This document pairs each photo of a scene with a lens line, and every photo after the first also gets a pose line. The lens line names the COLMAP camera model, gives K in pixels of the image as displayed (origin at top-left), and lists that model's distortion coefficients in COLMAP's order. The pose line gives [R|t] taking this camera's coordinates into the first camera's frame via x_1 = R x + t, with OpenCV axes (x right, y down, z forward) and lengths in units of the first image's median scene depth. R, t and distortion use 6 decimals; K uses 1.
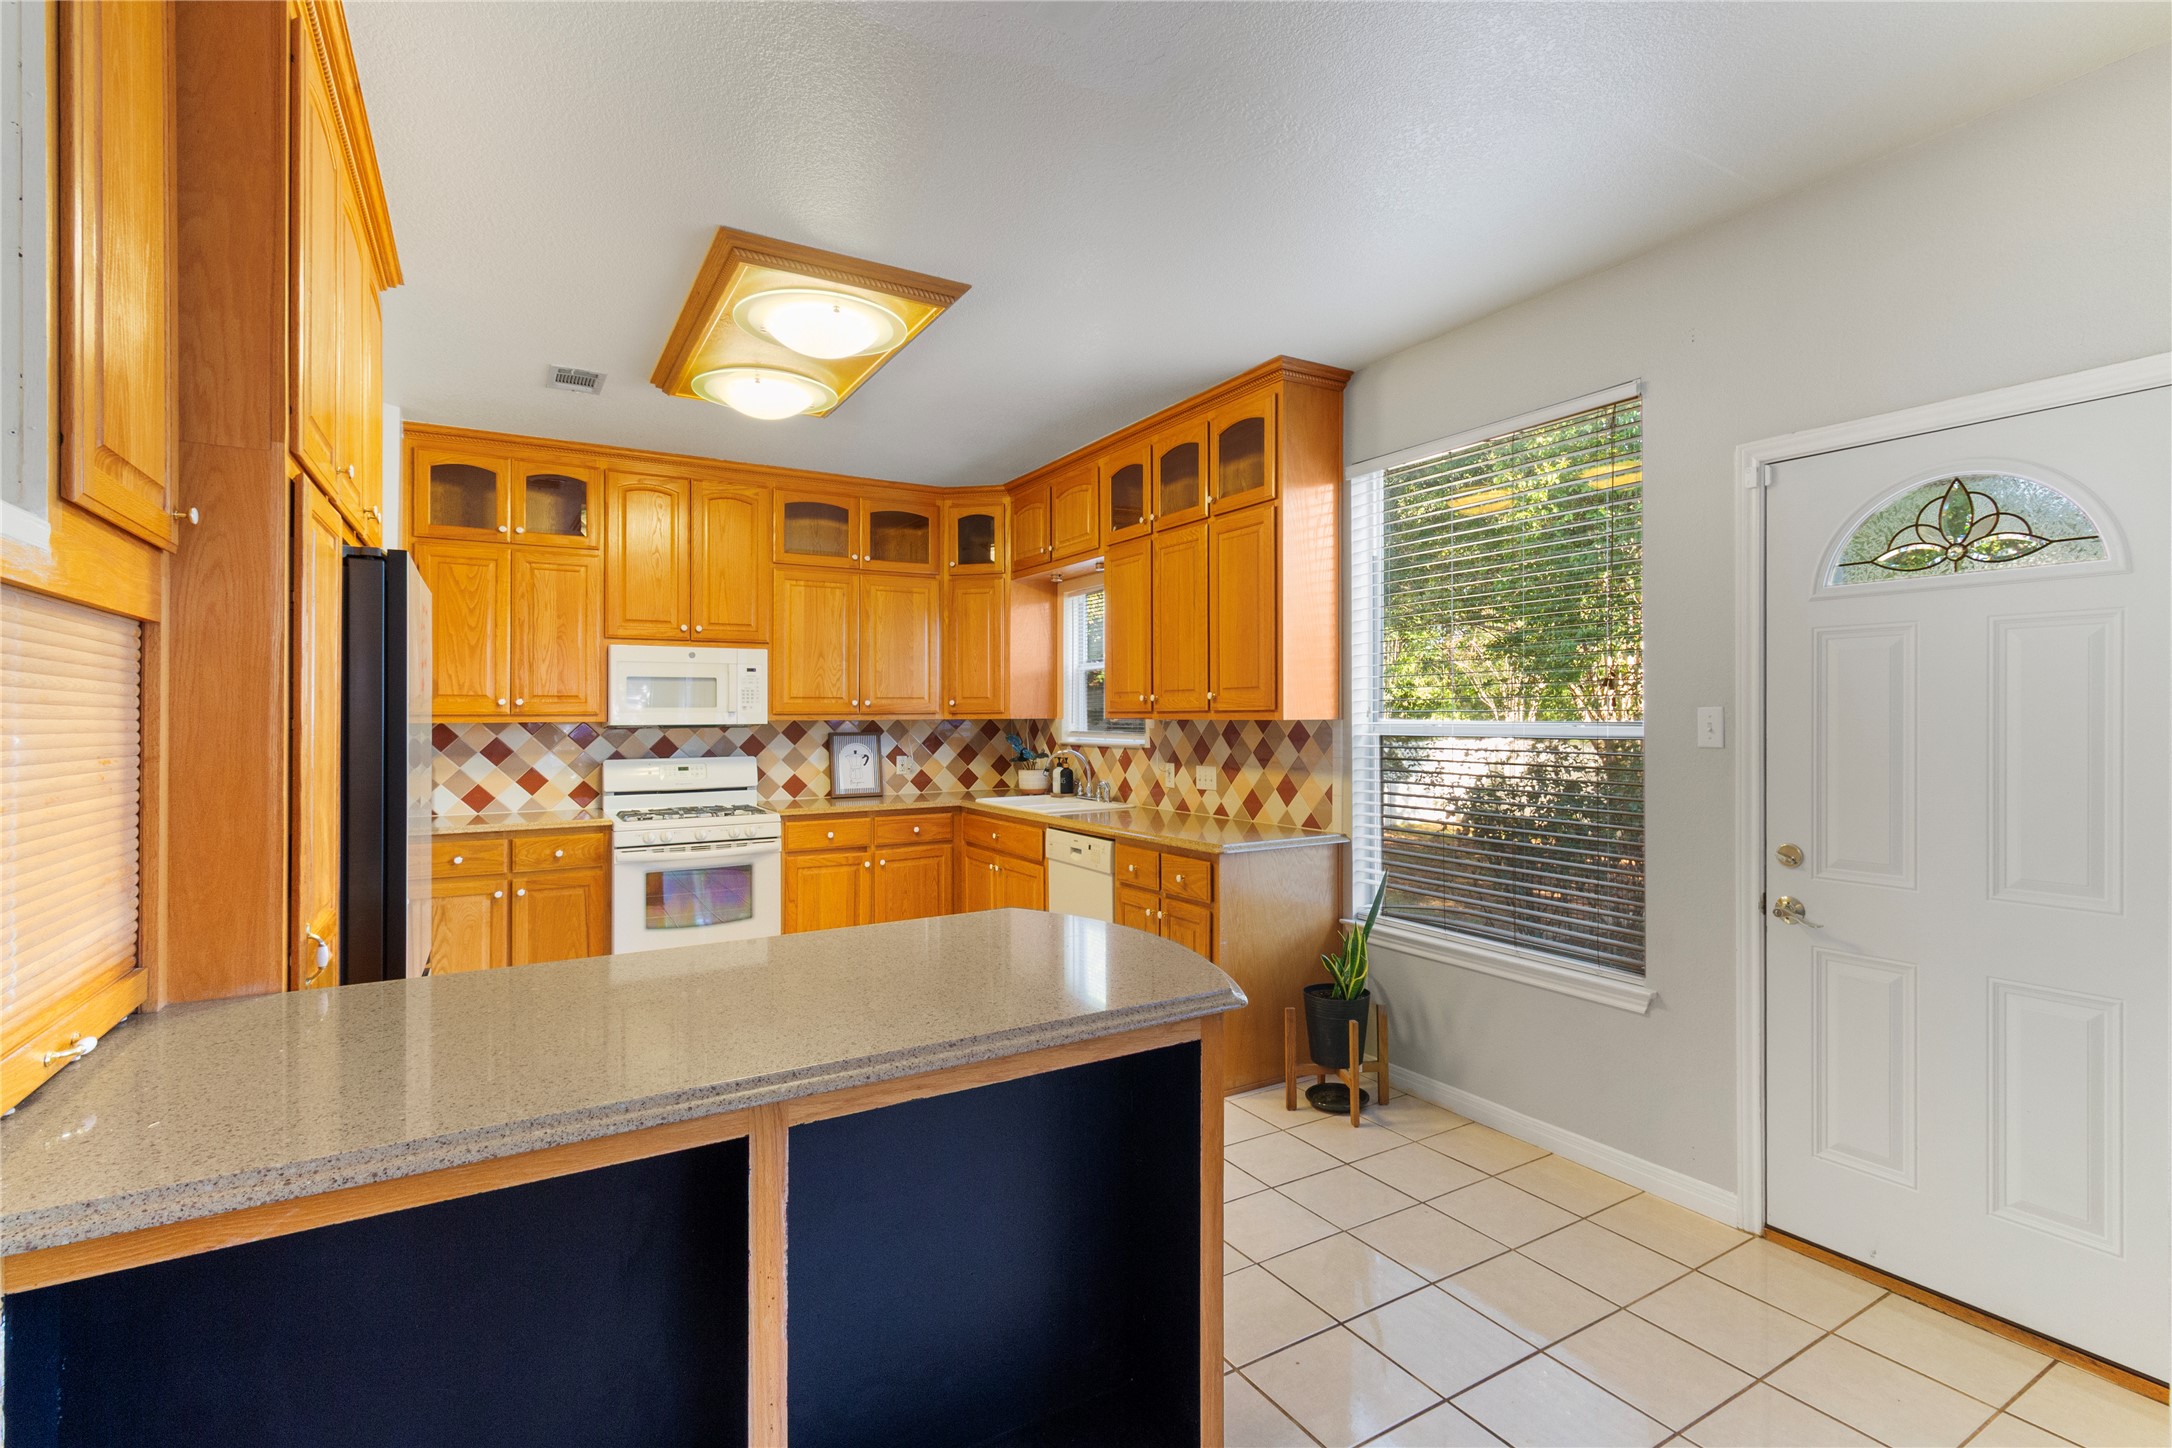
lens RADIAL K [[1000.5, 0, 1095.0], [0, 1000.5, 719.3], [0, 0, 1]] dist [0.008662, 0.001557]
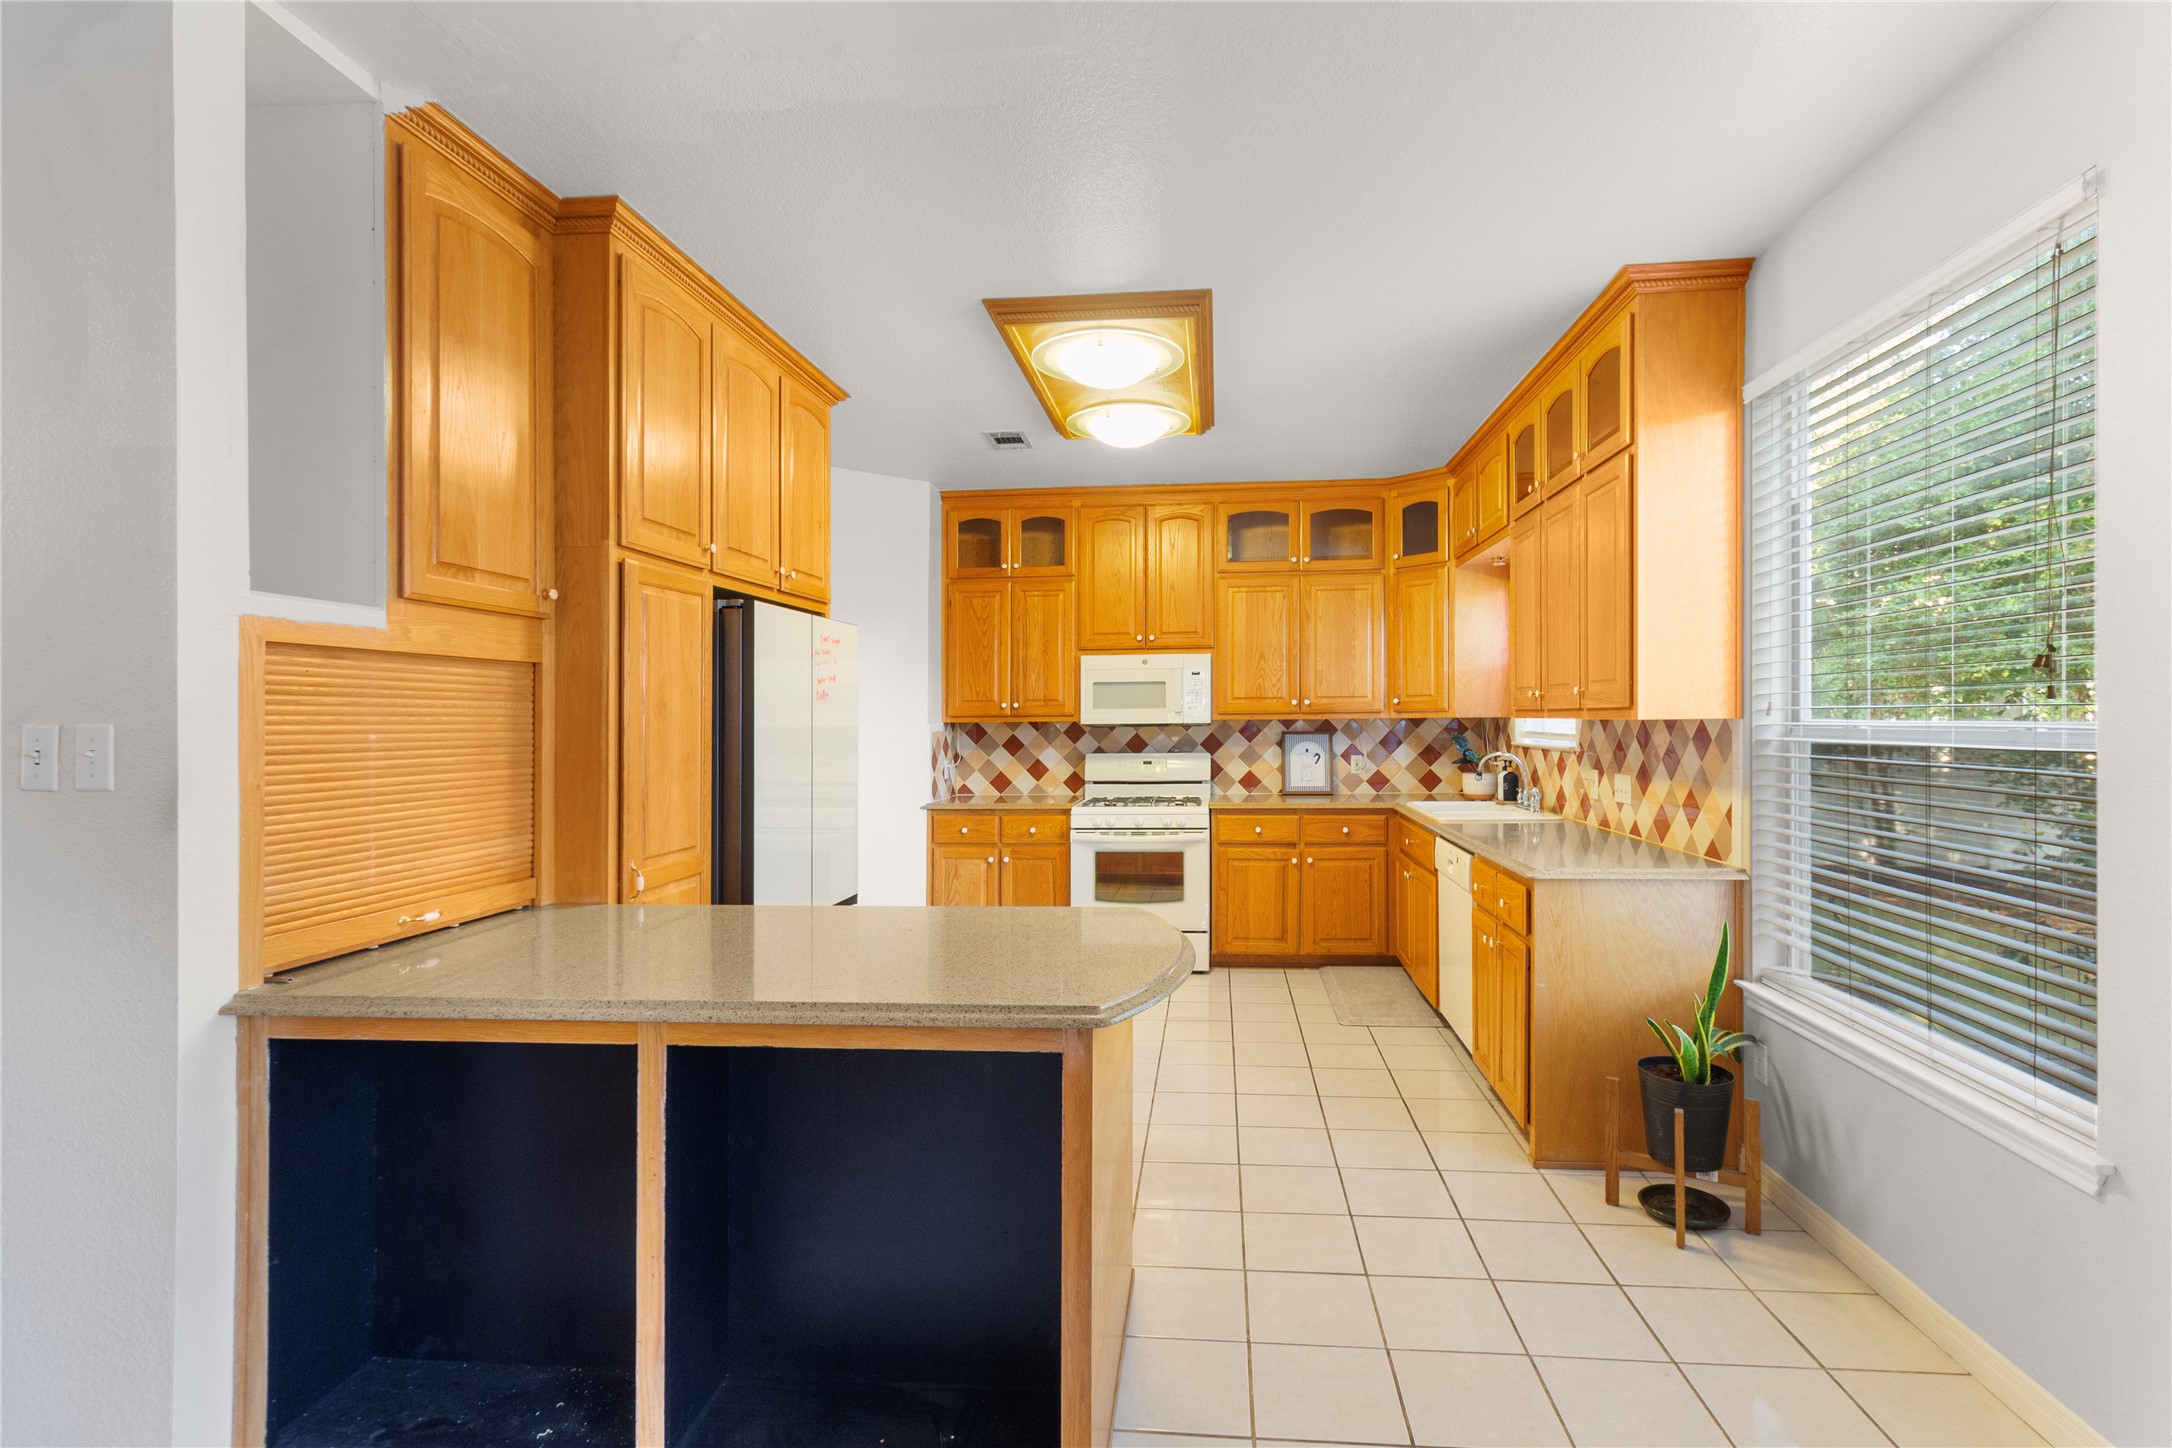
lens RADIAL K [[1000.5, 0, 1136.9], [0, 1000.5, 716.1], [0, 0, 1]] dist [0.008662, 0.001557]
pose [[0.810620, -0.003671, -0.585561, 0.261325], [0.003740, 0.999992, -0.001092, -0.002036], [0.585560, -0.001305, 0.810628, 0.089561]]
